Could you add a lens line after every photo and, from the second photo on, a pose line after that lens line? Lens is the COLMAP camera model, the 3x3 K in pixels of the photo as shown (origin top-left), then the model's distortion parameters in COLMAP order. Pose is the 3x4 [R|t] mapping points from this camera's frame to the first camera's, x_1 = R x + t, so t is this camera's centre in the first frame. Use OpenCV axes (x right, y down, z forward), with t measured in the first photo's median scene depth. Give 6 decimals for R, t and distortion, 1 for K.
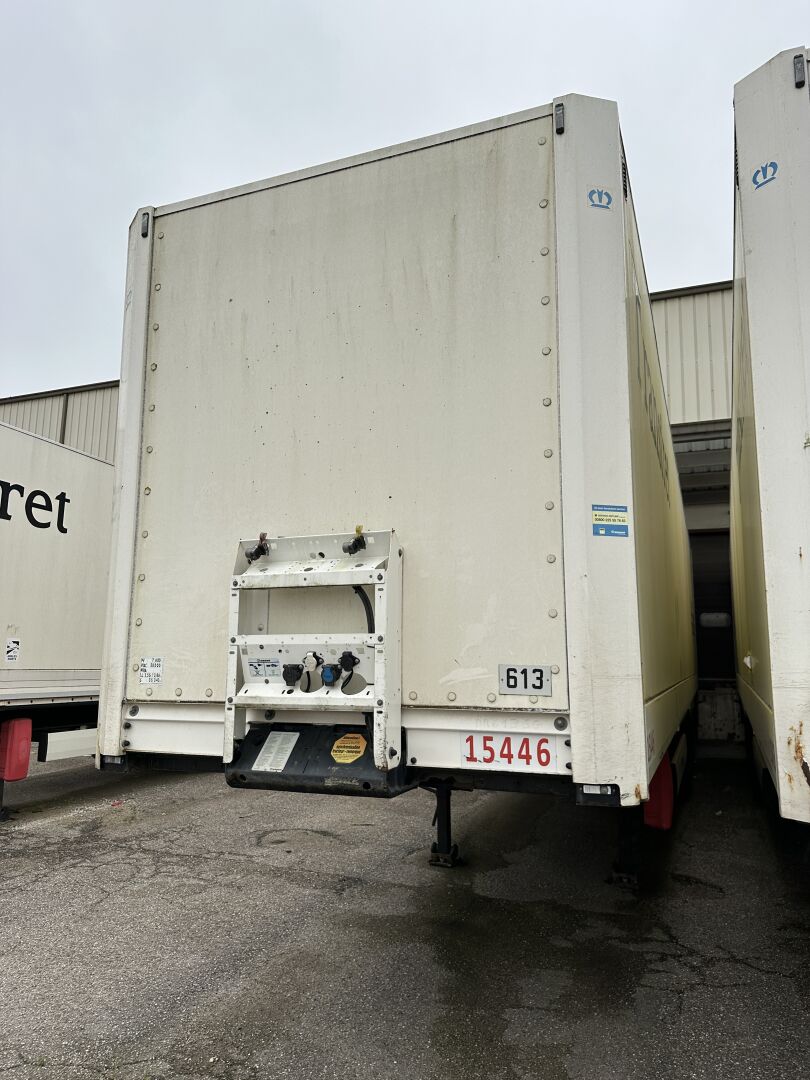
lens RADIAL K [[764.7, 0, 361.8], [0, 764.7, 548.7], [0, 0, 1]] dist [0.031391, -0.045127]
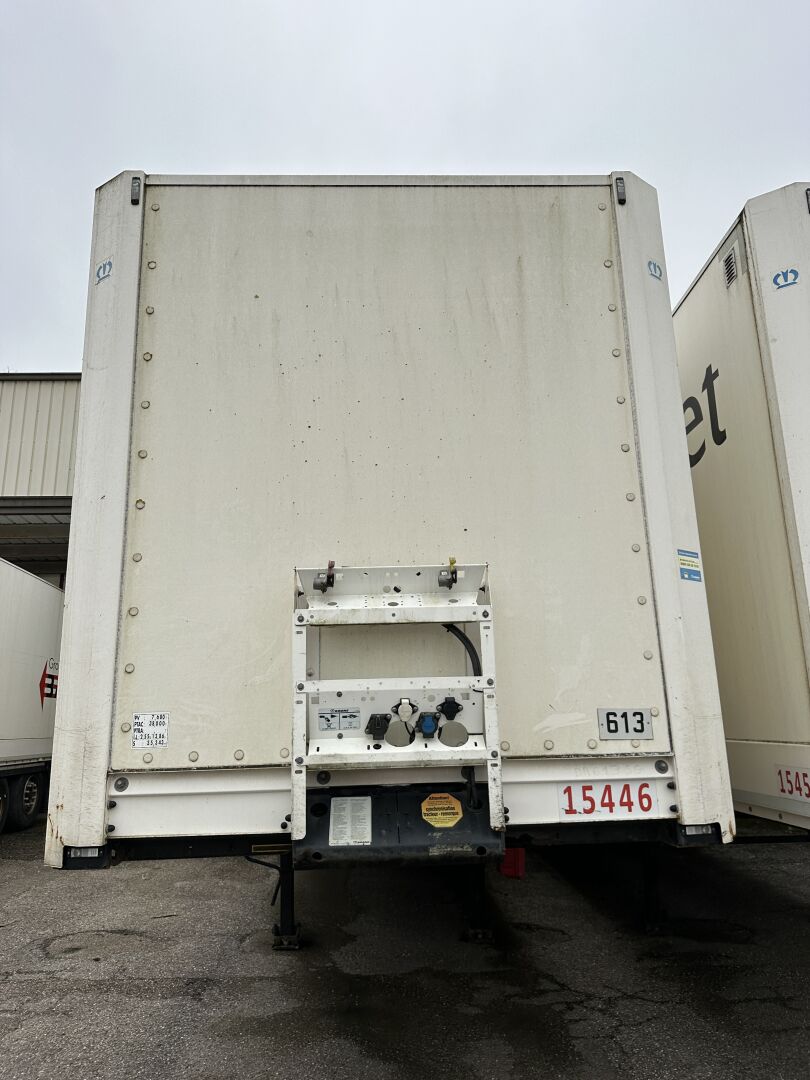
lens RADIAL K [[764.7, 0, 353.3], [0, 764.7, 543.7], [0, 0, 1]] dist [0.031391, -0.045127]
pose [[0.910772, 0.067404, 0.407371, -0.435677], [-0.029552, 0.994697, -0.098514, 0.041790], [-0.411851, 0.077685, 0.907934, 0.195904]]
